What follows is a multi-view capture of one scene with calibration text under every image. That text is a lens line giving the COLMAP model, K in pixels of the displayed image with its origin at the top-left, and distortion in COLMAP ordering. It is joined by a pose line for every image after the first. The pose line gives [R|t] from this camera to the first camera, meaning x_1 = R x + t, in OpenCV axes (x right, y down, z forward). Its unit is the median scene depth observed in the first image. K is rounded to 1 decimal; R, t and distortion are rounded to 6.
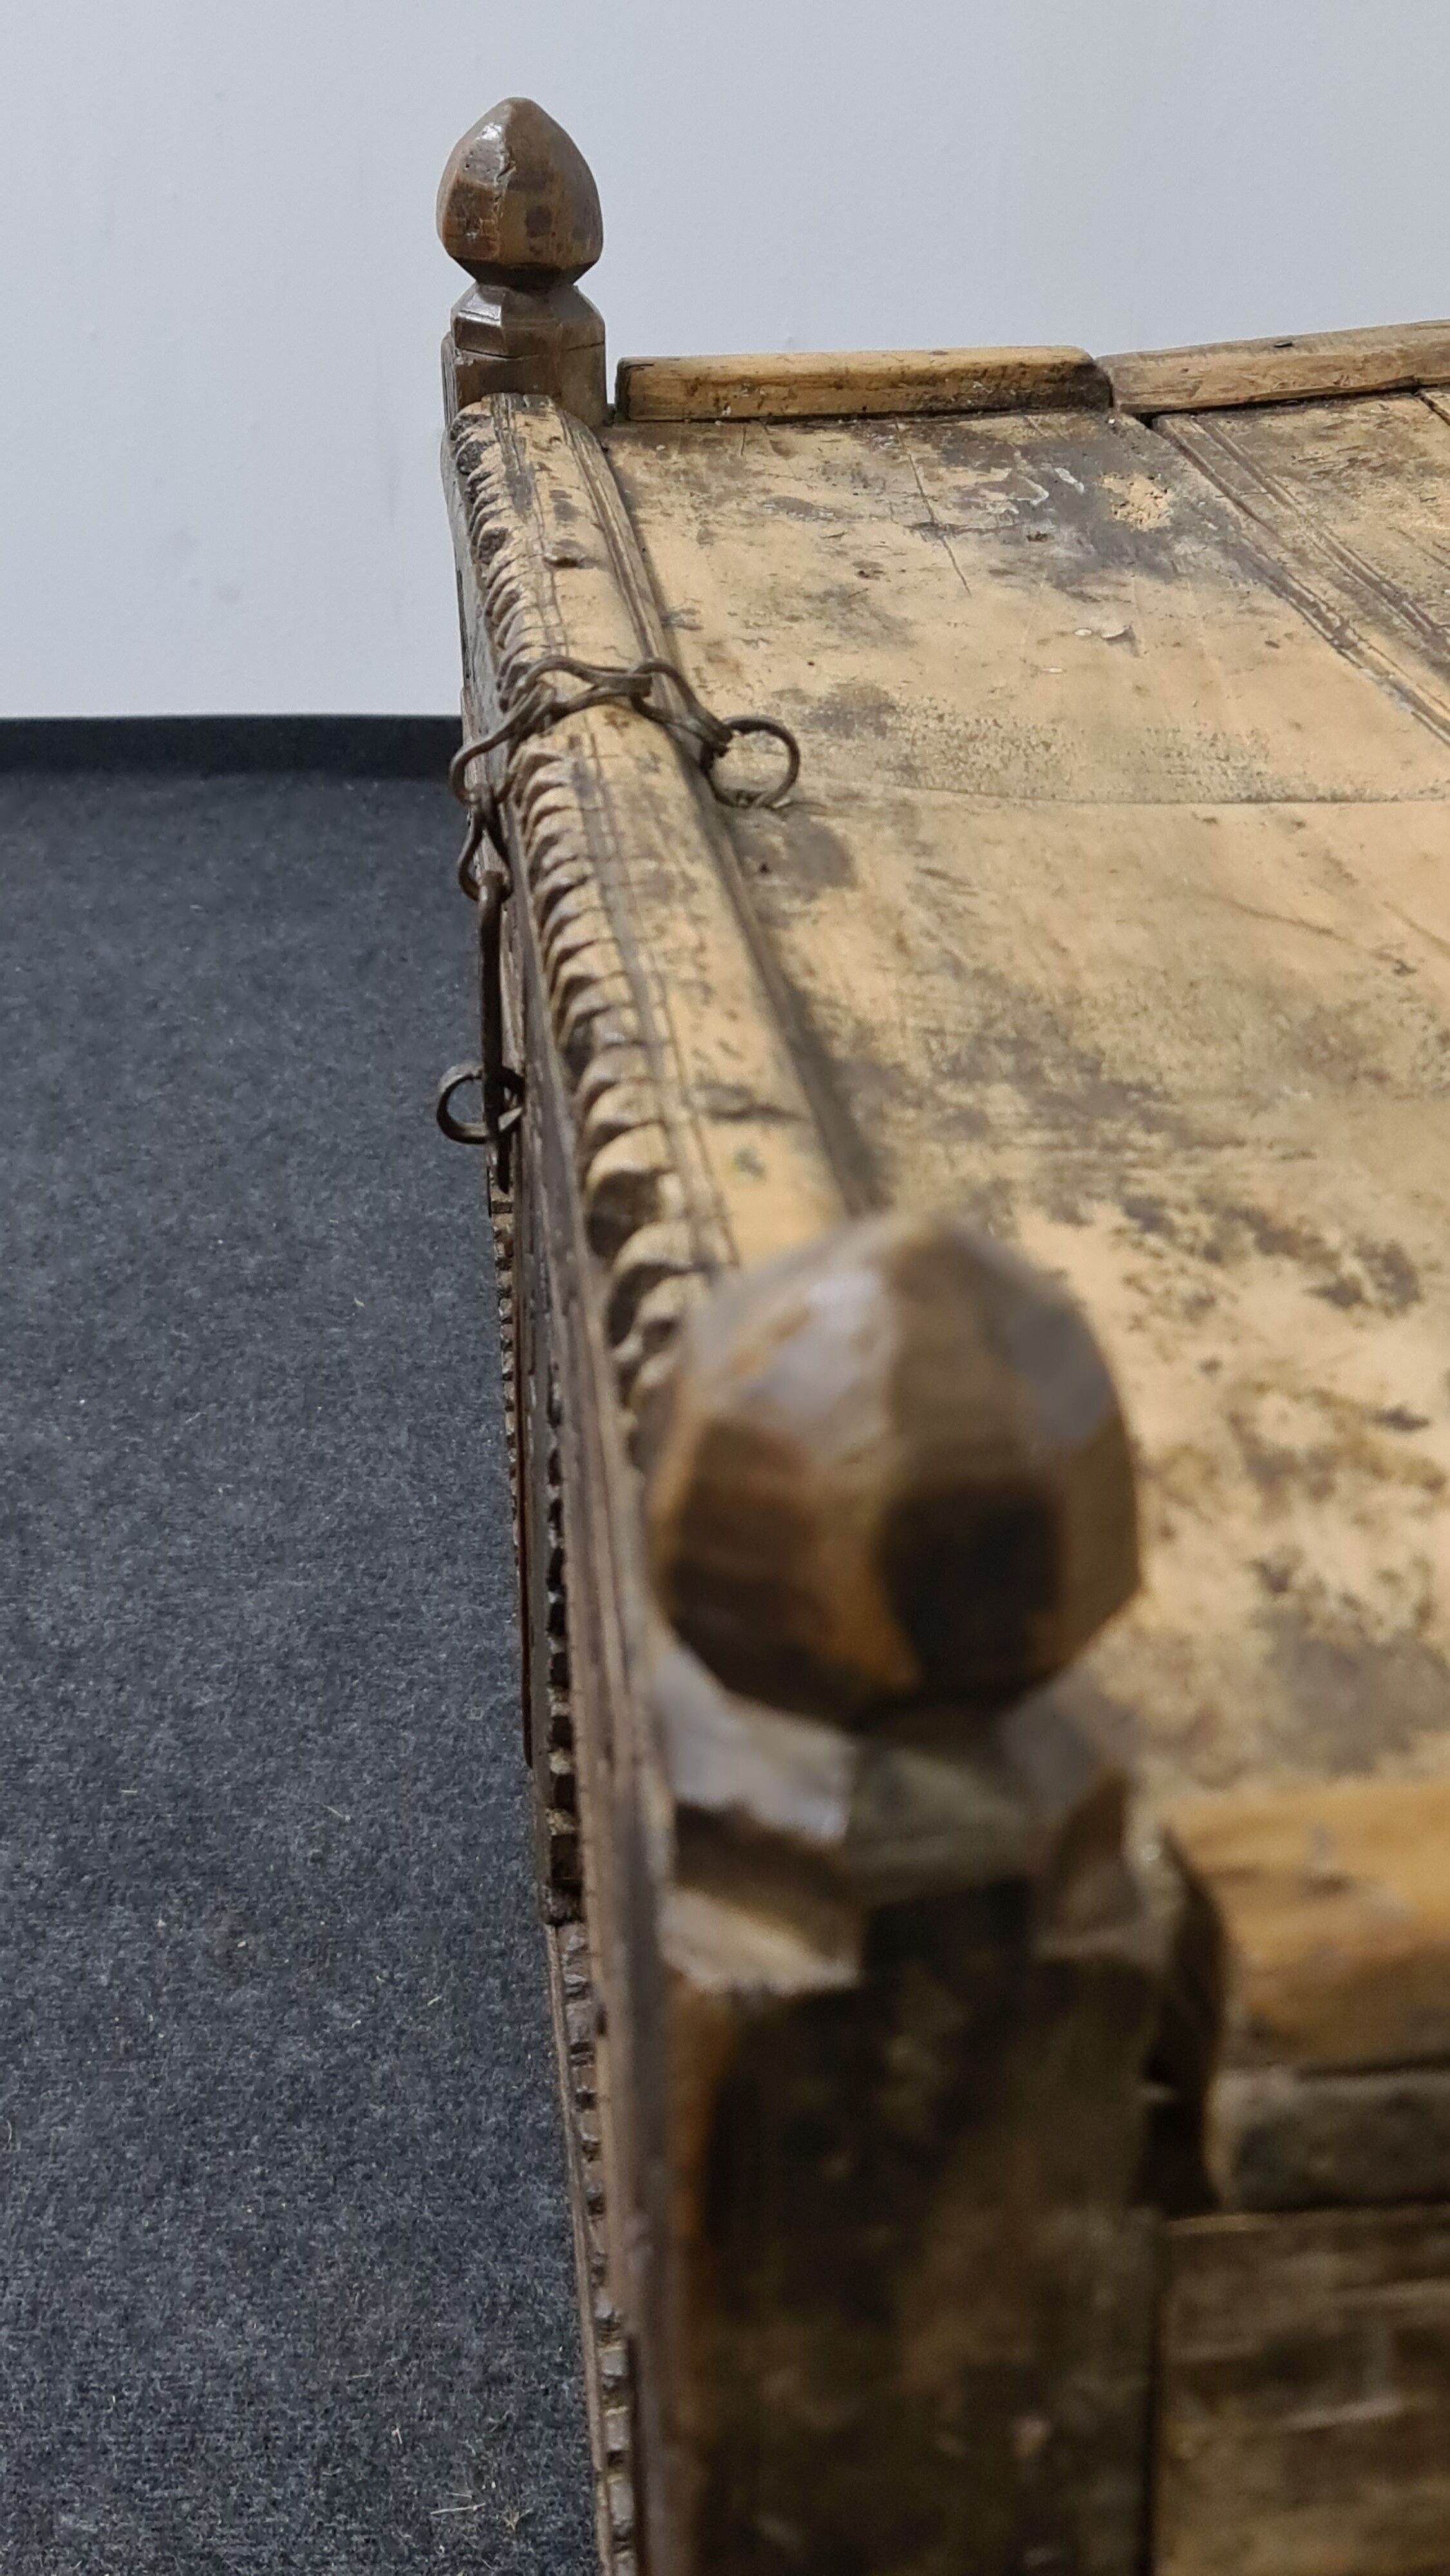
lens RADIAL K [[3069.9, 0, 733.2], [0, 3069.9, 1260.3], [0, 0, 1]] dist [0.112816, -0.245726]
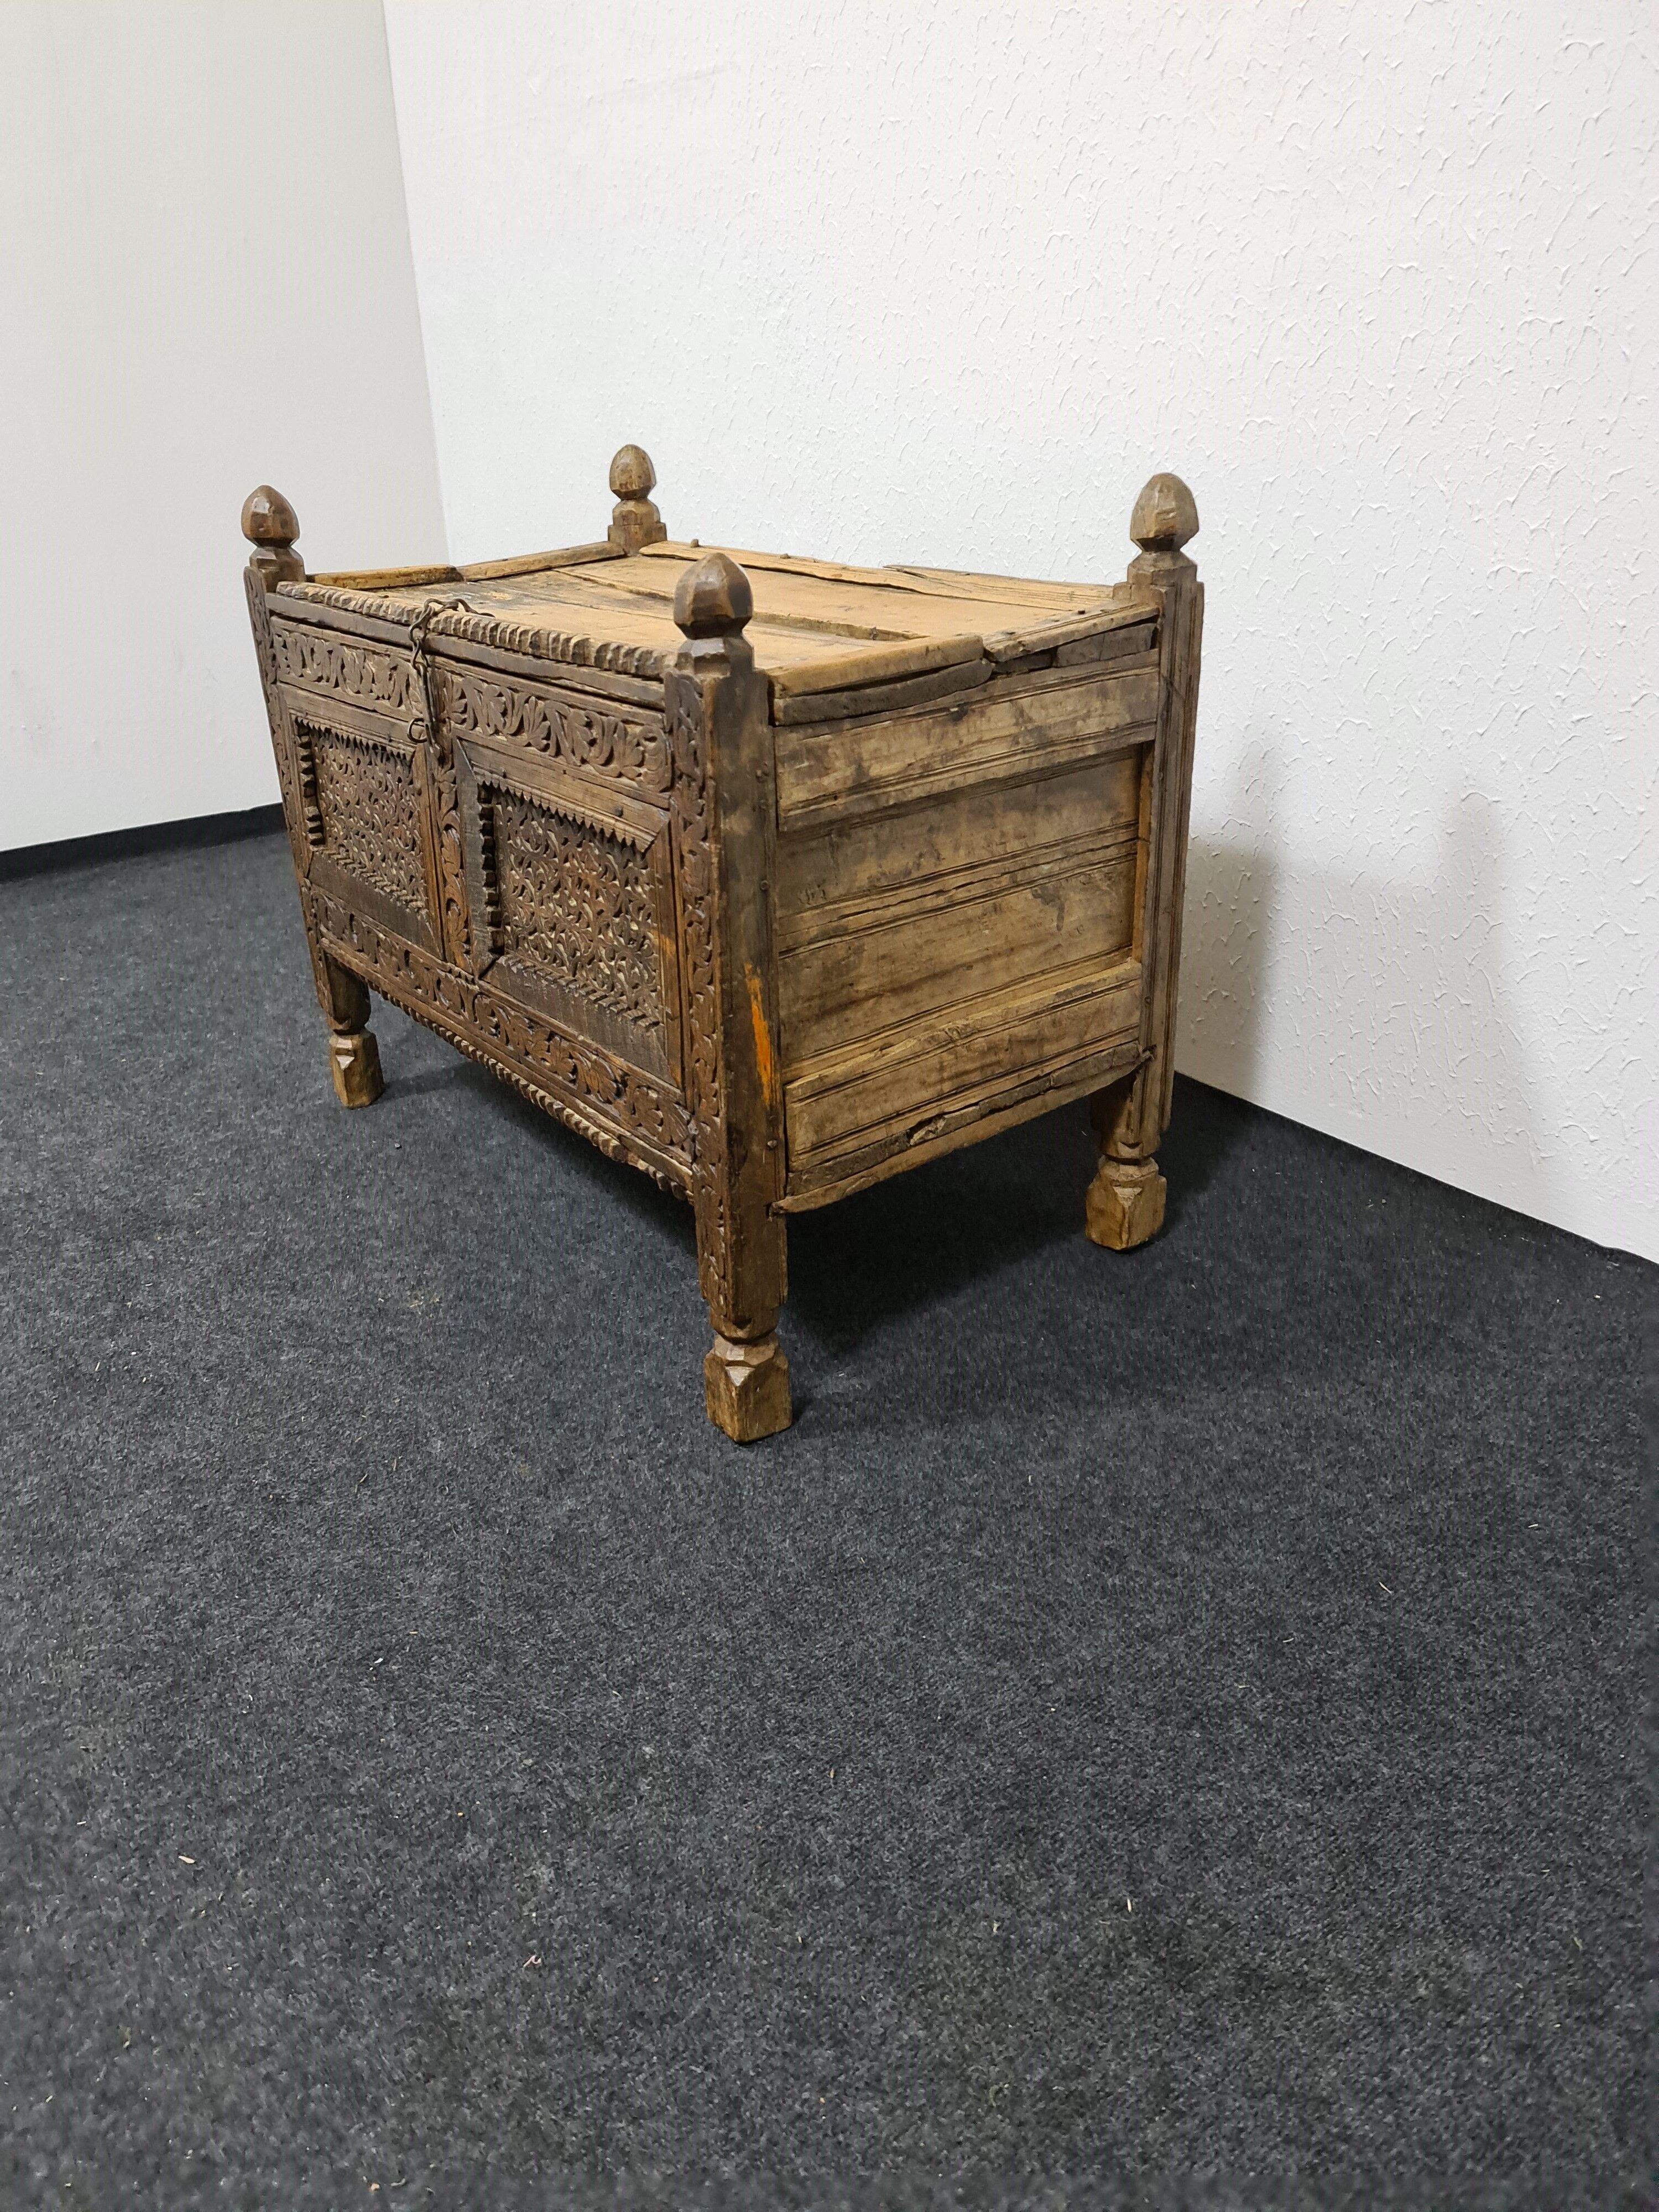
lens RADIAL K [[1619.1, 0, 803.6], [0, 1619.1, 1092.6], [0, 0, 1]] dist [0.088506, -0.078723]
pose [[0.860389, -0.216280, 0.461469, -0.529660], [0.249948, 0.968182, -0.012254, 0.386936], [-0.444135, 0.125887, 0.887072, -0.653088]]
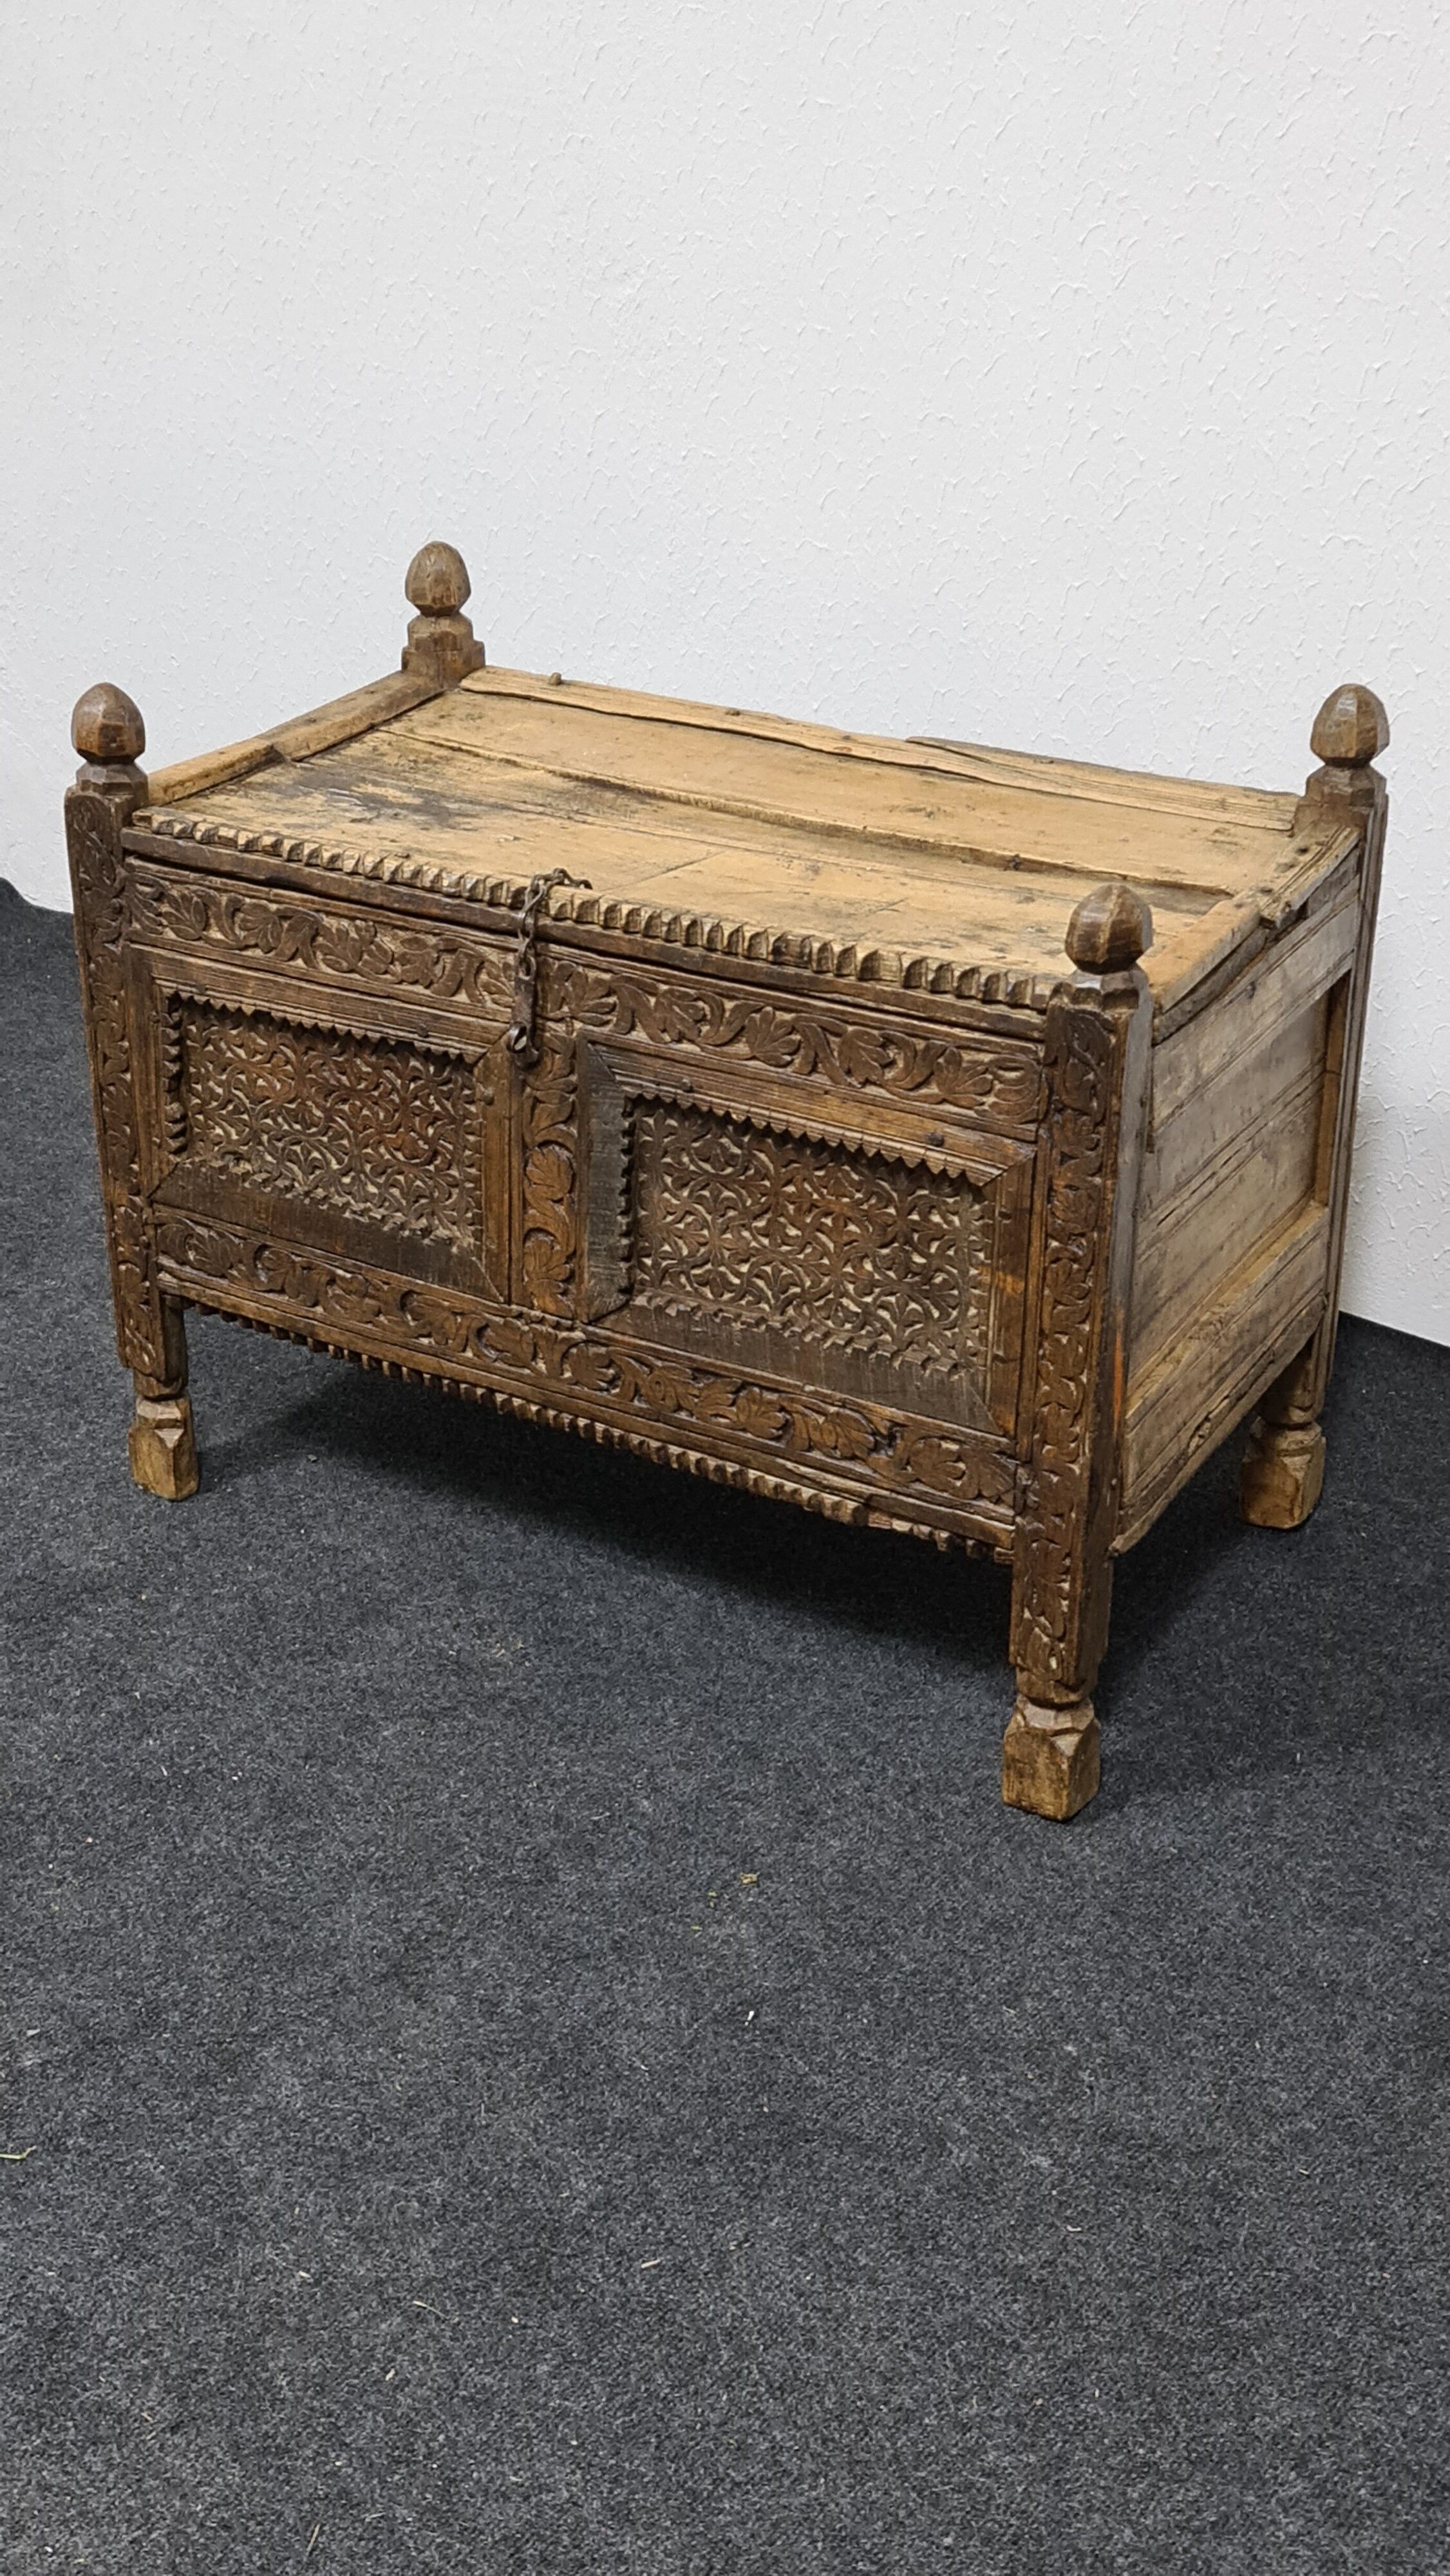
lens RADIAL K [[3043.4, 0, 696.2], [0, 3043.4, 1323.0], [0, 0, 1]] dist [0.080650, 0.036410]
pose [[0.604560, -0.341406, 0.719687, -1.682047], [0.356020, 0.924040, 0.139279, -0.113280], [-0.712570, 0.172021, 0.680186, -0.785577]]
